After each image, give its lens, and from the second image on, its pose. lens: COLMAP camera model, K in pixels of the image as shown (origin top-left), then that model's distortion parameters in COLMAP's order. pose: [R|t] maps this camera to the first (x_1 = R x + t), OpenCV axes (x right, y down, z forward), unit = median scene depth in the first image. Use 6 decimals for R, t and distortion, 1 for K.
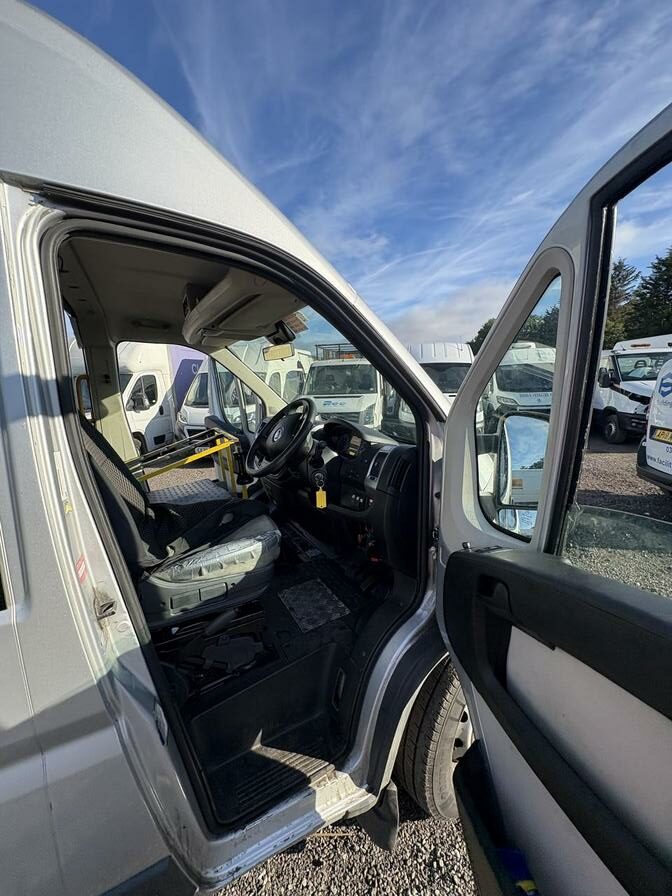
lens RADIAL K [[359.6, 0, 333.7], [0, 359.6, 449.8], [0, 0, 1]] dist [0.002241, 0.000014]
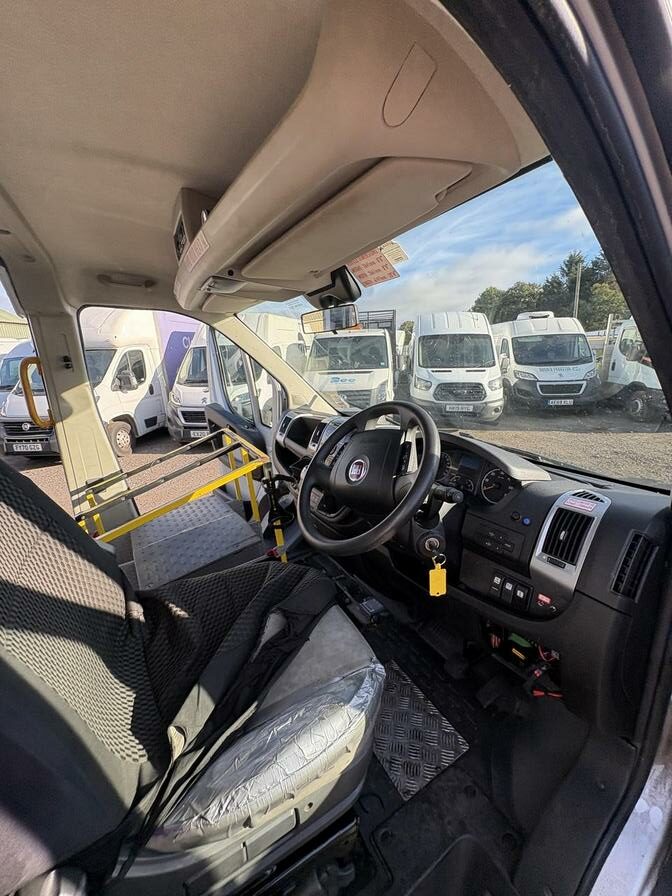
lens RADIAL K [[355.5, 0, 332.6], [0, 355.5, 450.5], [0, 0, 1]] dist [-0.003526, 0.000229]
pose [[0.999785, -0.011749, 0.017070, -0.093040], [0.010356, 0.996779, 0.079527, -0.053175], [-0.017950, -0.079333, 0.996687, 0.207351]]
